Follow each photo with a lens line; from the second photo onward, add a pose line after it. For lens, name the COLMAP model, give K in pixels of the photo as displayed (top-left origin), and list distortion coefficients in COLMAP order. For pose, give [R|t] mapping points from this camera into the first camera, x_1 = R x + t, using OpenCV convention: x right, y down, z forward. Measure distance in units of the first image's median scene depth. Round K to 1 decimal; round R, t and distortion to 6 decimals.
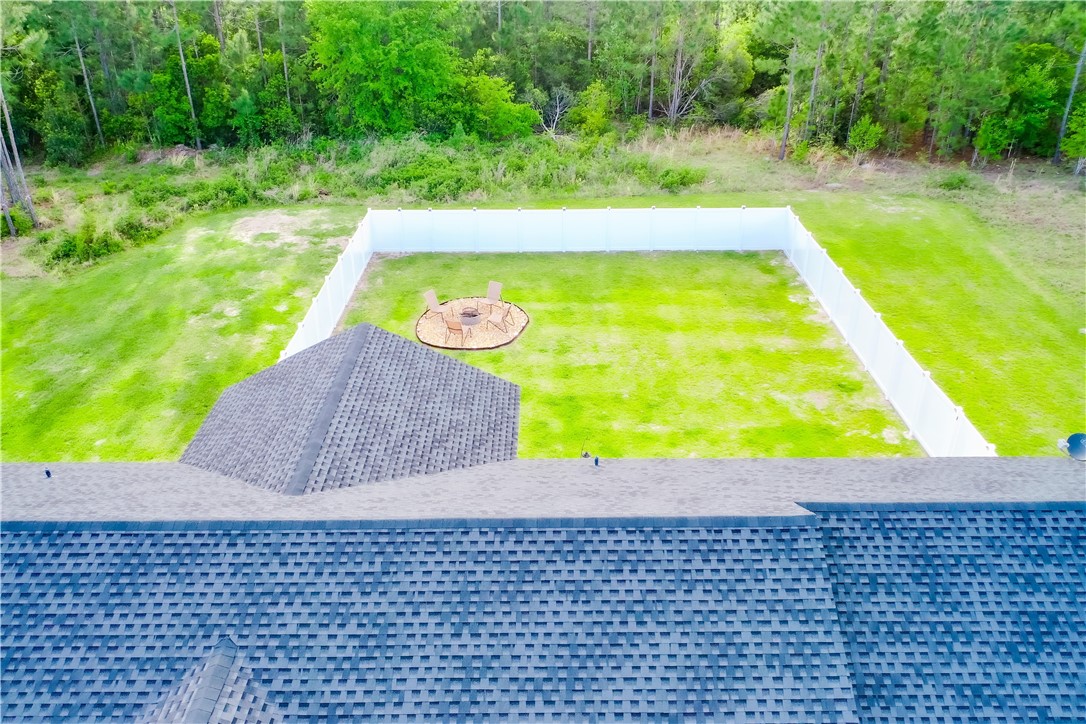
lens RADIAL K [[853.8, 0, 543.0], [0, 853.8, 362.0], [0, 0, 1]] dist [0.004365, -0.005682]
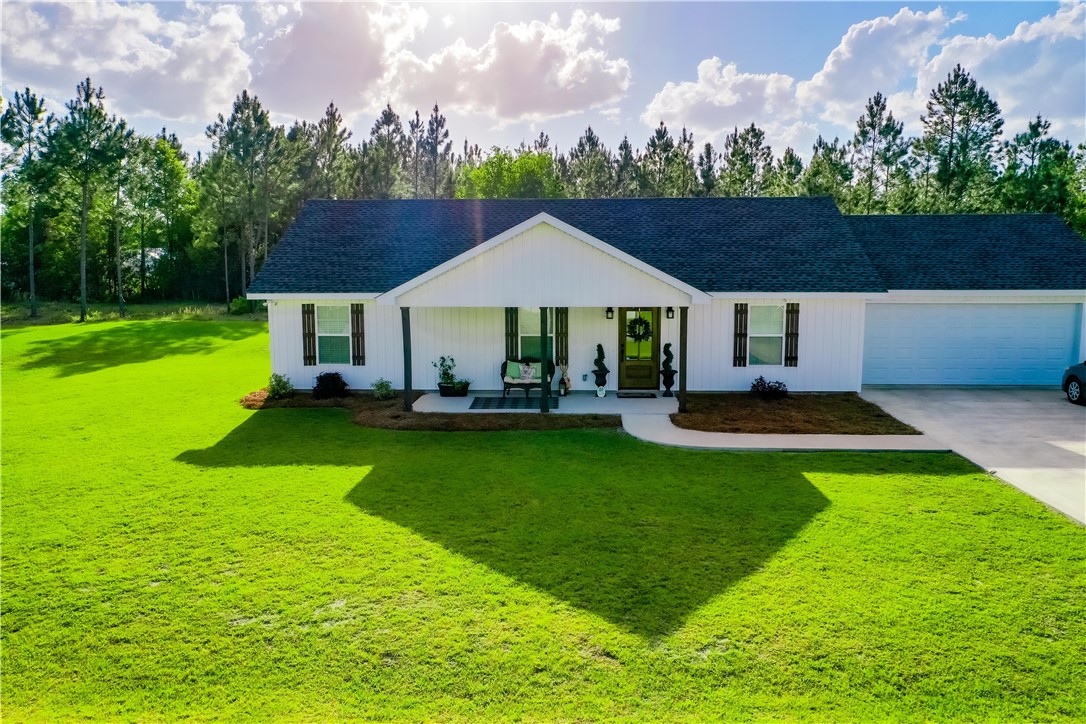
lens RADIAL K [[853.8, 0, 543.0], [0, 853.8, 362.0], [0, 0, 1]] dist [0.004365, -0.005682]
pose [[0.998941, 0.015189, -0.043434, -0.074815], [-0.029910, 0.931656, -0.362108, 0.356555], [0.034966, 0.363024, 0.931124, -0.215333]]
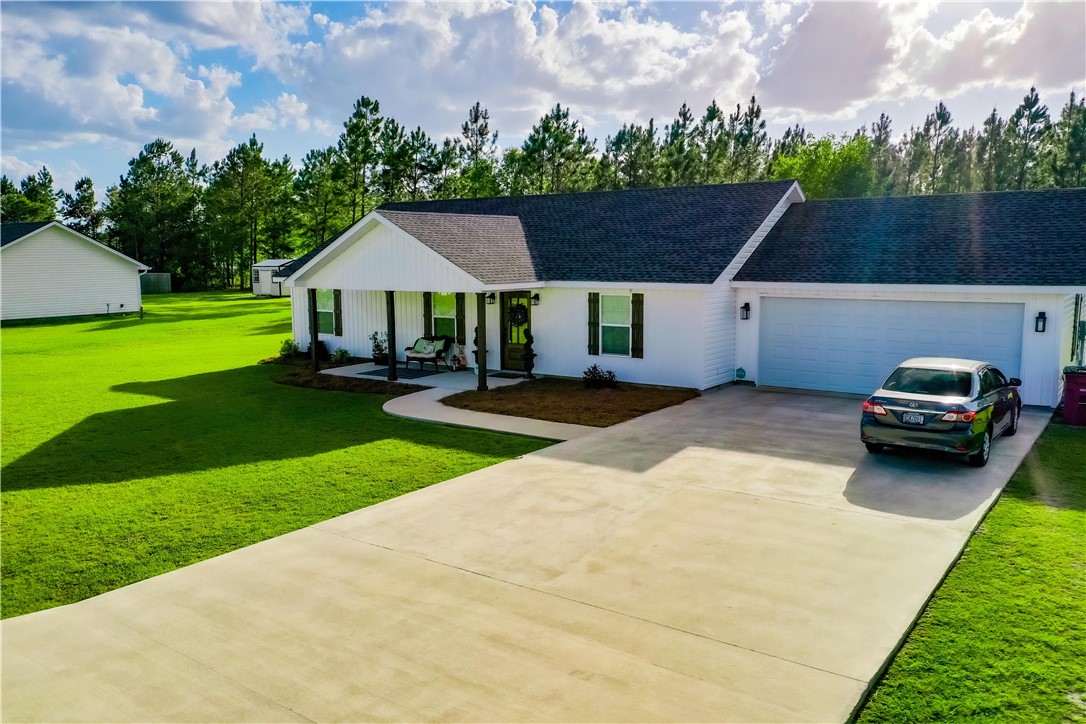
lens RADIAL K [[829.1, 0, 543.0], [0, 829.1, 362.0], [0, 0, 1]] dist [0.001645, -0.000535]
pose [[0.816621, 0.084617, -0.570938, 0.250182], [-0.277751, 0.924738, -0.260219, 0.315262], [0.505949, 0.371079, 0.778663, -0.140936]]
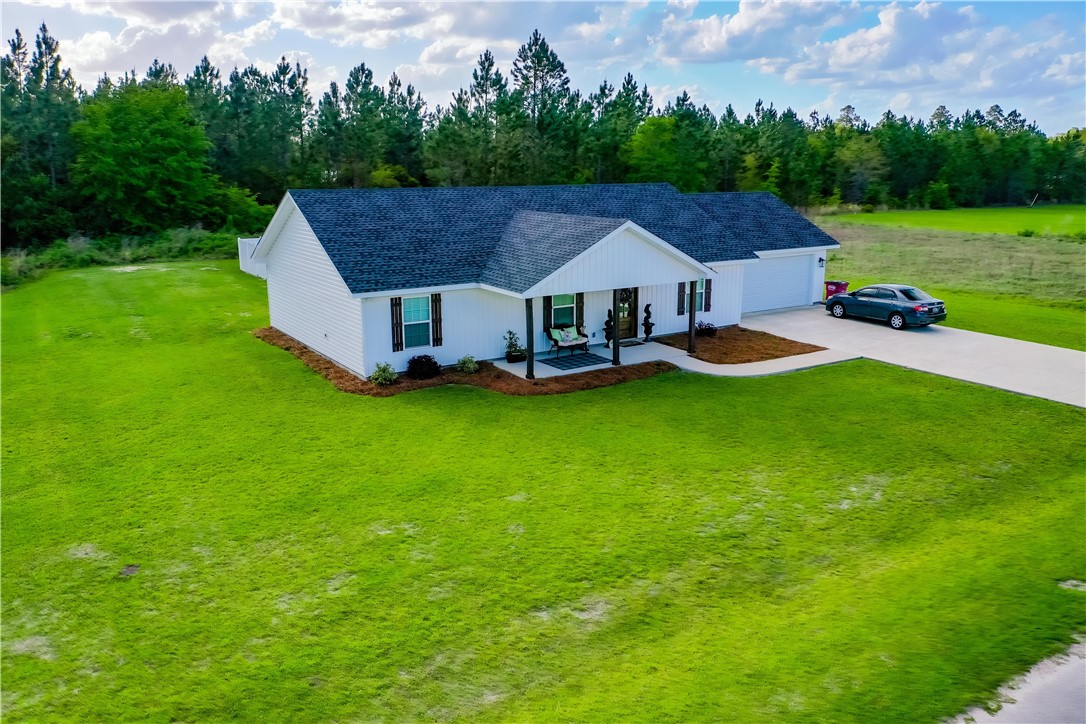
lens RADIAL K [[853.8, 0, 543.0], [0, 853.8, 362.0], [0, 0, 1]] dist [0.004365, -0.005682]
pose [[0.838587, -0.111901, 0.533151, -0.440714], [0.249903, 0.948645, -0.193963, 0.323639], [-0.484066, 0.295891, 0.823485, -0.263222]]
